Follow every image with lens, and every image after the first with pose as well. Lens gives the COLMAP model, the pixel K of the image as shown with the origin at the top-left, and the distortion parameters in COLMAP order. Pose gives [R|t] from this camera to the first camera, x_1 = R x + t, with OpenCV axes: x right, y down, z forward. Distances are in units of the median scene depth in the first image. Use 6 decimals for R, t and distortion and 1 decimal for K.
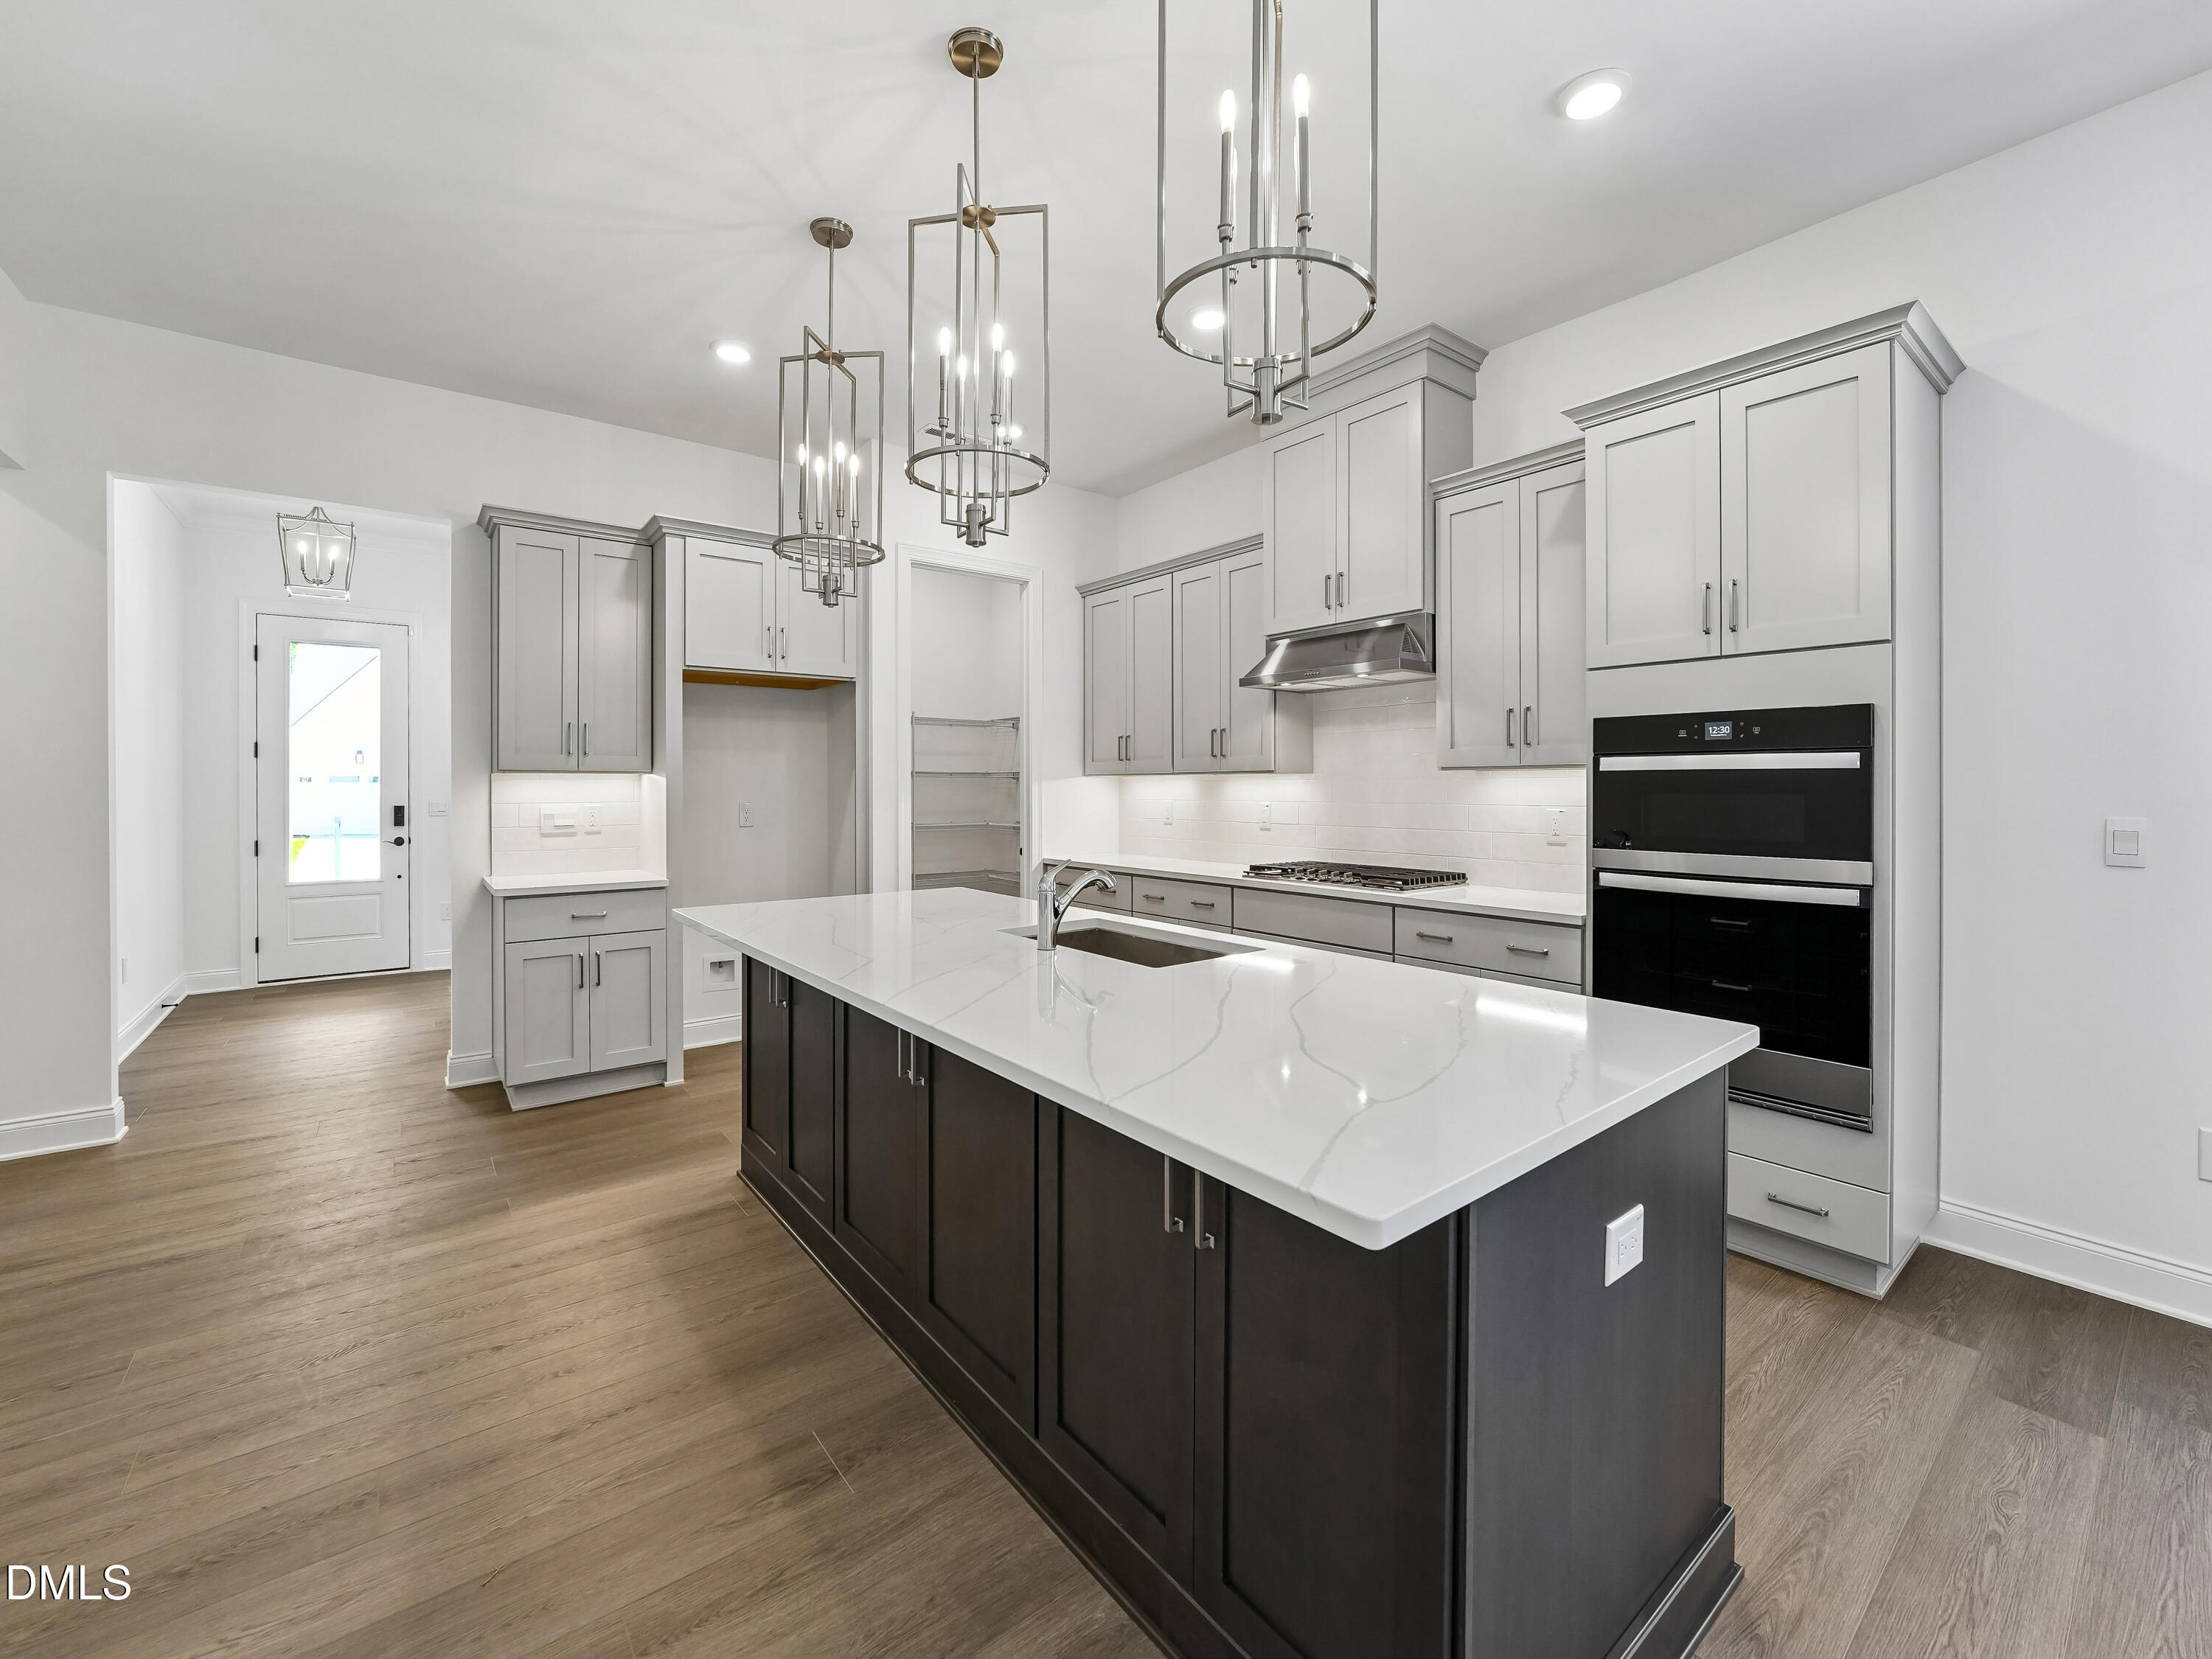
lens RADIAL K [[903.9, 0, 1126.9], [0, 903.9, 807.1], [0, 0, 1]] dist [0.010172, -0.001476]
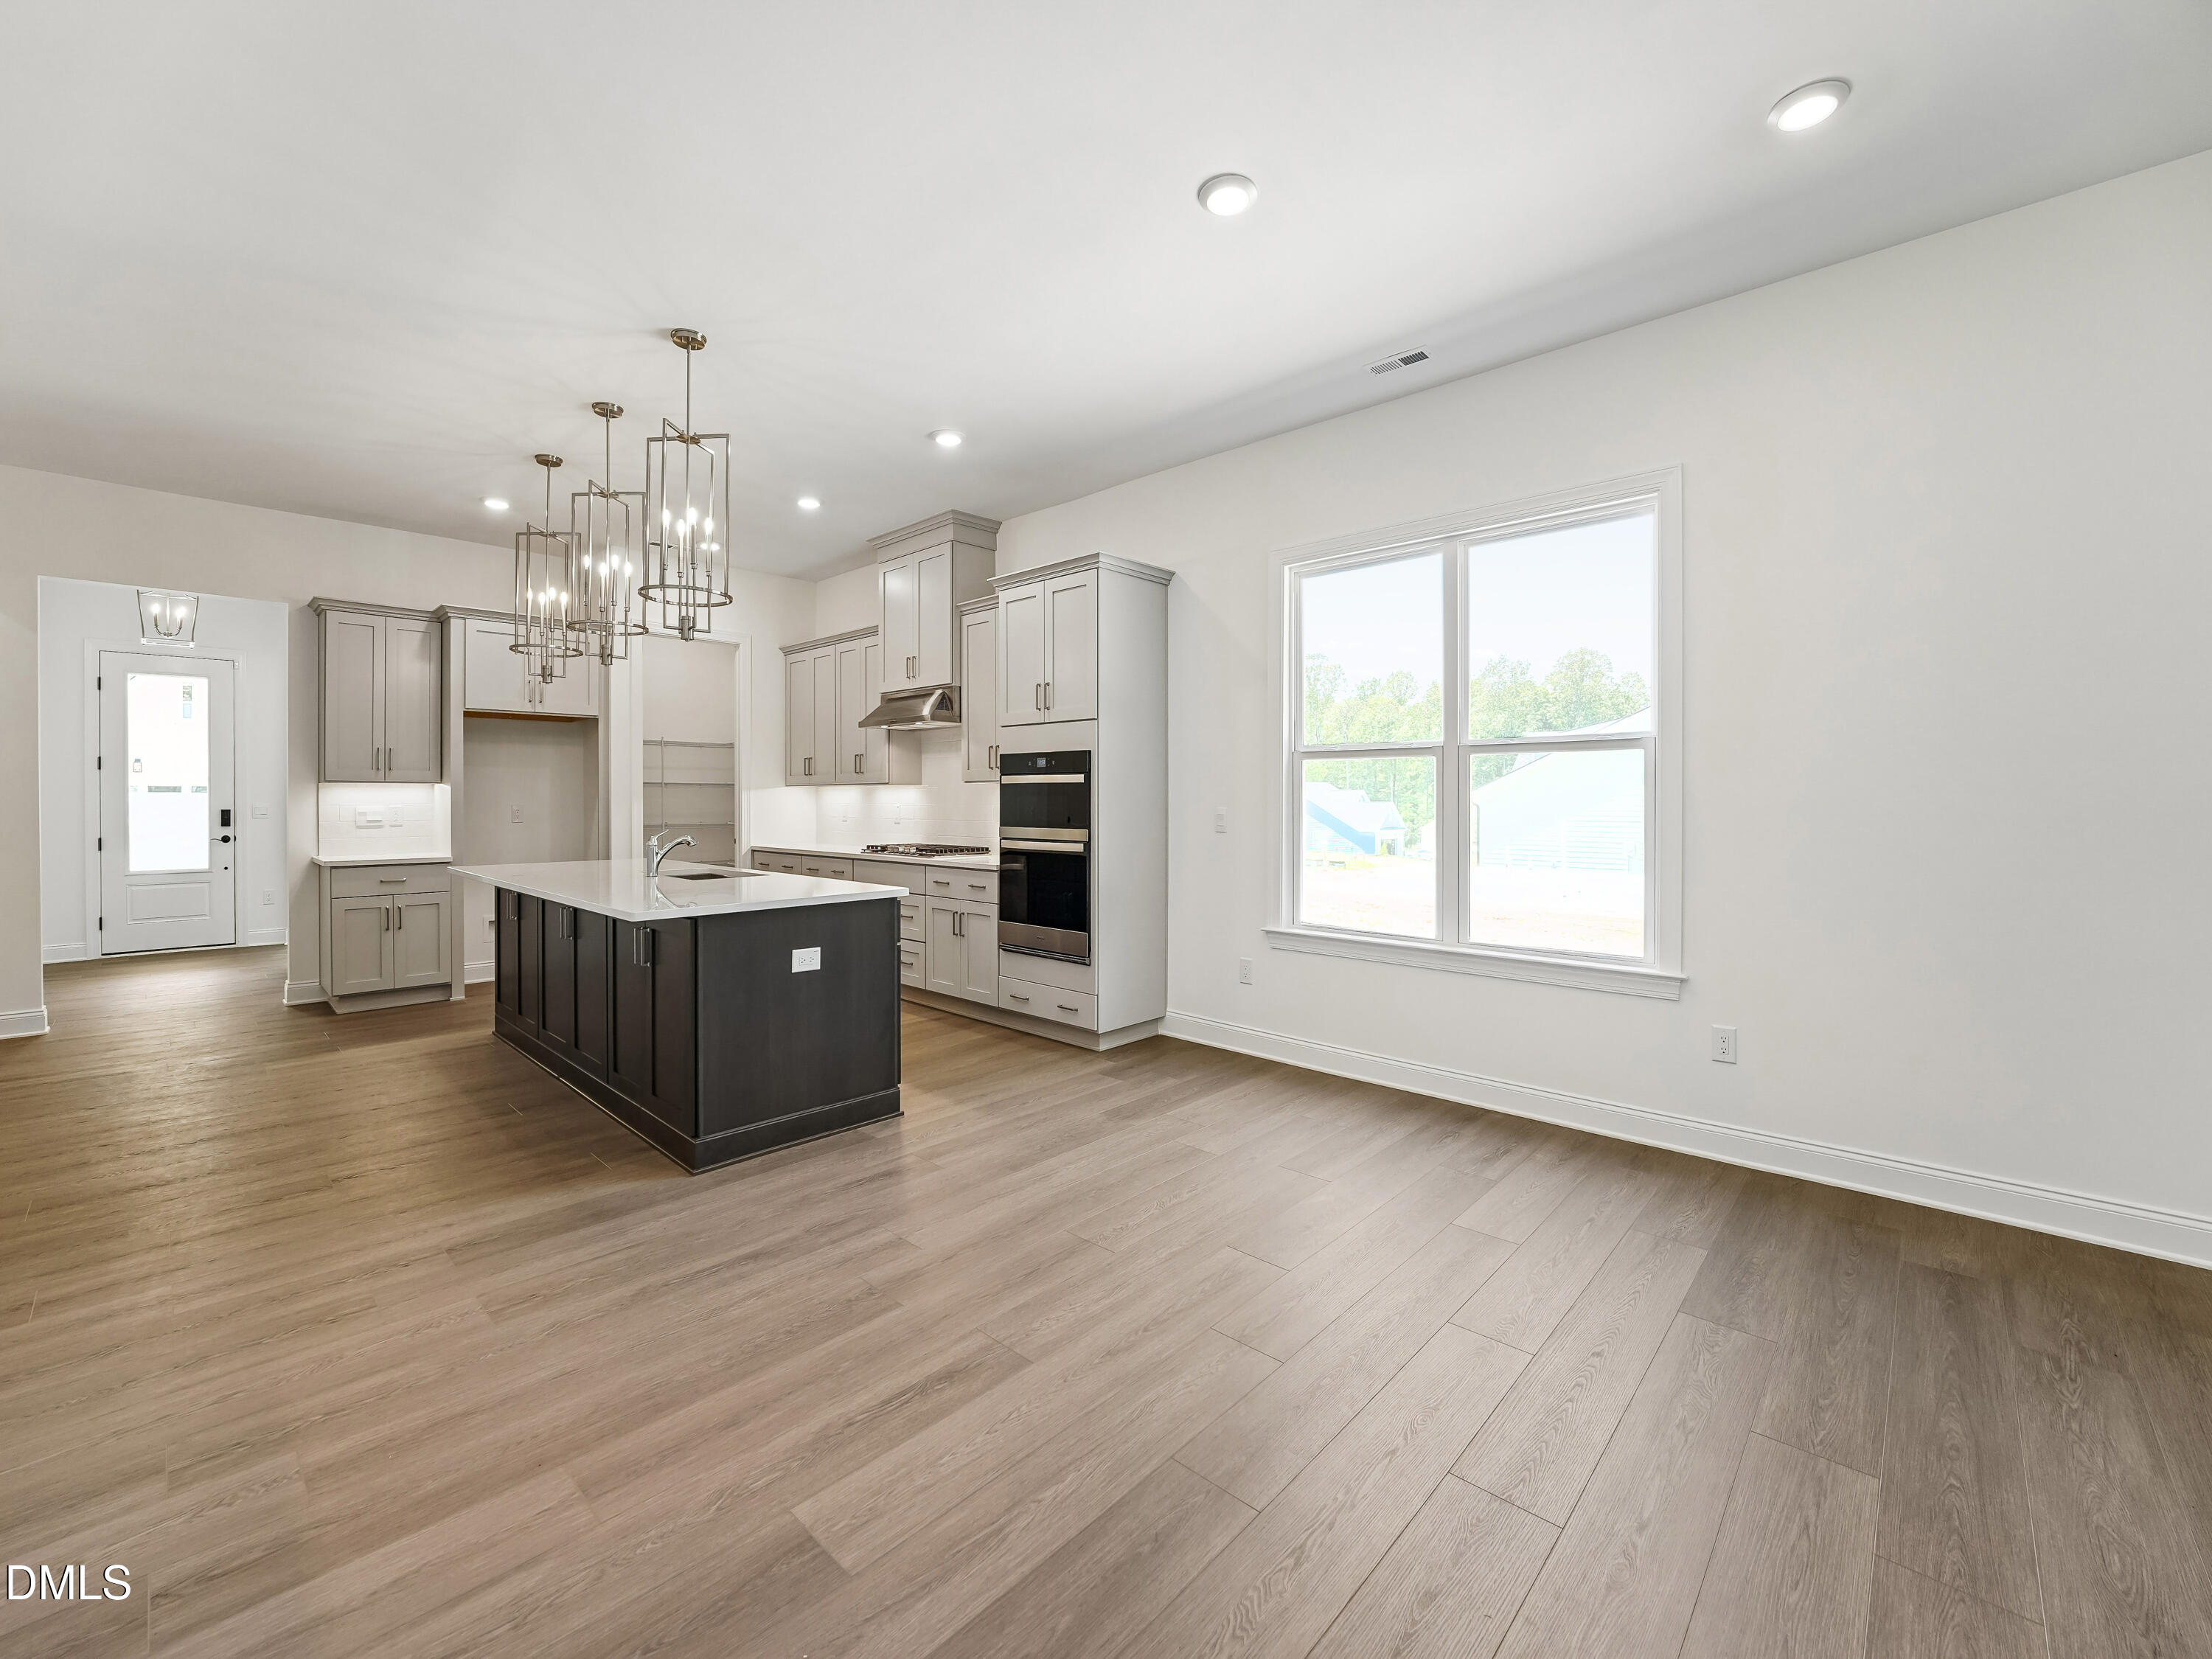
lens RADIAL K [[903.9, 0, 1083.5], [0, 903.9, 818.8], [0, 0, 1]] dist [0.010172, -0.001476]
pose [[0.993989, -0.001045, 0.109473, 0.330971], [0.001112, 0.999999, -0.000544, 0.021064], [-0.109472, 0.000662, 0.993990, -0.542039]]
